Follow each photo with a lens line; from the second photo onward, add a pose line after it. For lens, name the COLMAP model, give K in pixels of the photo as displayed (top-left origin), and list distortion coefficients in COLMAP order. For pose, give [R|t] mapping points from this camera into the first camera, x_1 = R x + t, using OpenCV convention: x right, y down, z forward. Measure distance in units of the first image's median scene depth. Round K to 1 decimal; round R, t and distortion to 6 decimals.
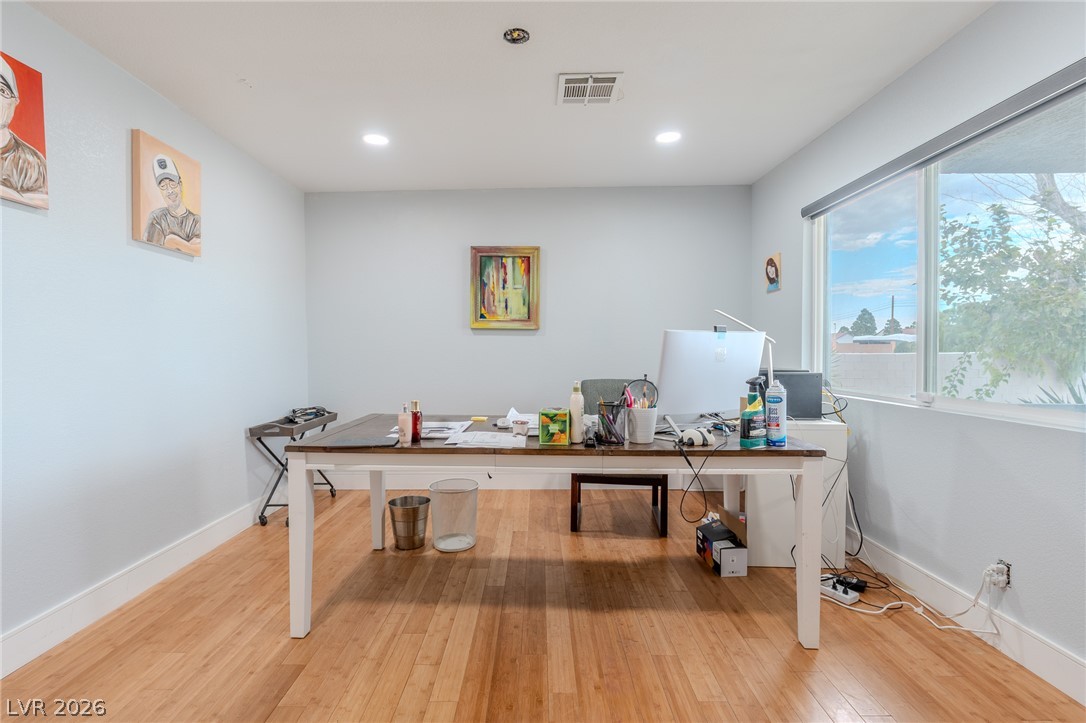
lens RADIAL K [[492.3, 0, 546.4], [0, 492.3, 363.0], [0, 0, 1]] dist [-0.005747, 0.002687]
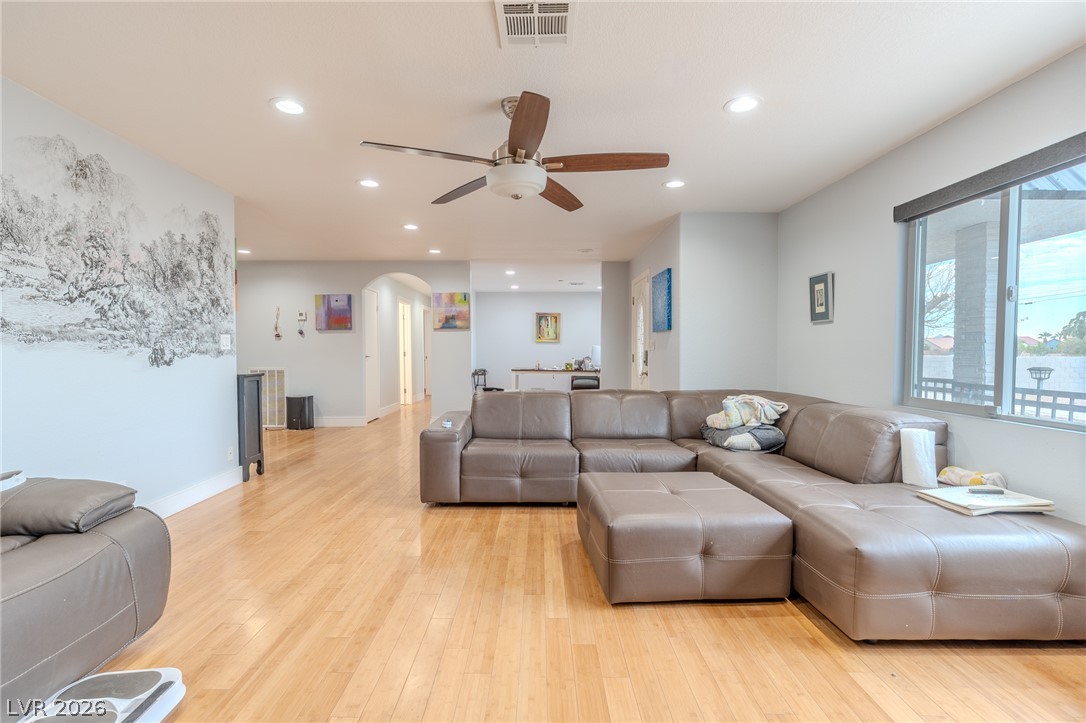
lens RADIAL K [[492.3, 0, 545.2], [0, 492.3, 359.1], [0, 0, 1]] dist [-0.005747, 0.002687]
pose [[0.999898, 0.012001, 0.007763, -0.118973], [-0.011952, 0.999909, -0.006294, 0.046342], [-0.007837, 0.006200, 0.999950, -1.817146]]
